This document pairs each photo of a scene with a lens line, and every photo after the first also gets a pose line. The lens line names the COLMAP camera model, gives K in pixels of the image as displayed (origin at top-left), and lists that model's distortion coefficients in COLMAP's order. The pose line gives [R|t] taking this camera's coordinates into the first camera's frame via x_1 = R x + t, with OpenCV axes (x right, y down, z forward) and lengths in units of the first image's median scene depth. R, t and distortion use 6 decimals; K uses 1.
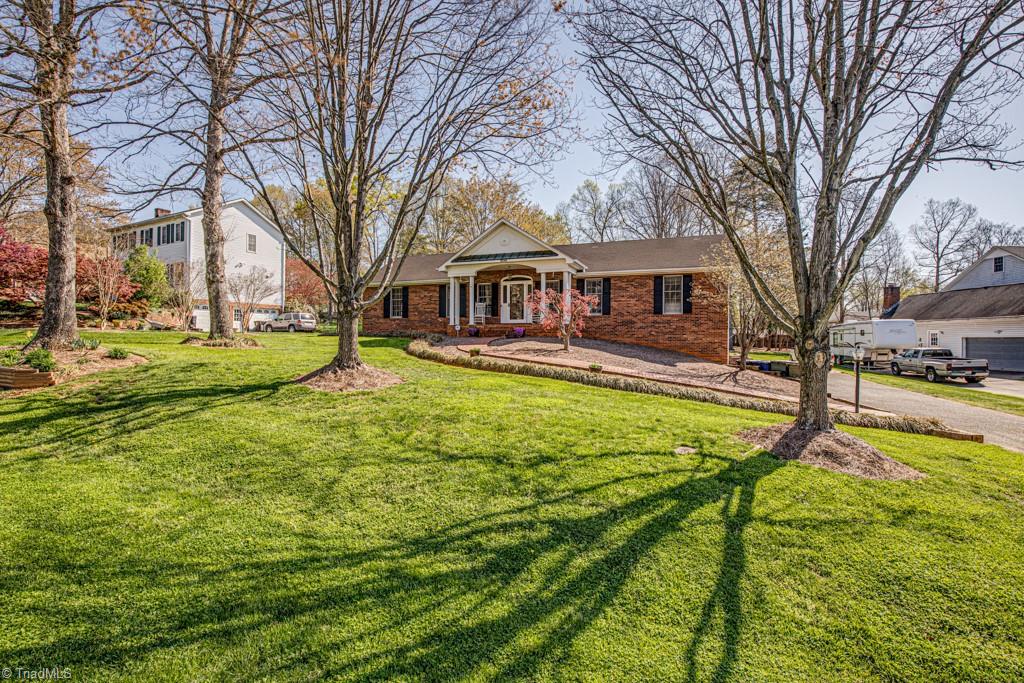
lens RADIAL K [[460.6, 0, 520.1], [0, 460.6, 340.6], [0, 0, 1]] dist [-0.024654, 0.000701]
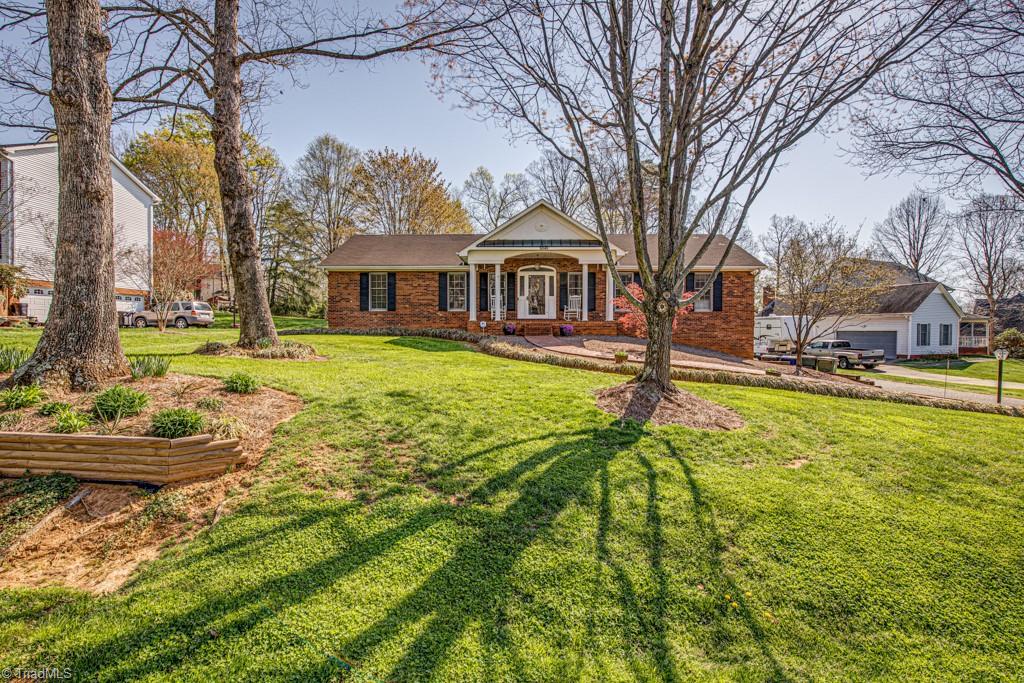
lens RADIAL K [[460.6, 0, 520.1], [0, 460.6, 340.6], [0, 0, 1]] dist [-0.024654, 0.000701]
pose [[0.941232, -0.011059, 0.337579, -0.342023], [0.004023, 0.999760, 0.021536, -0.014913], [-0.337736, -0.018913, 0.941051, 0.167947]]
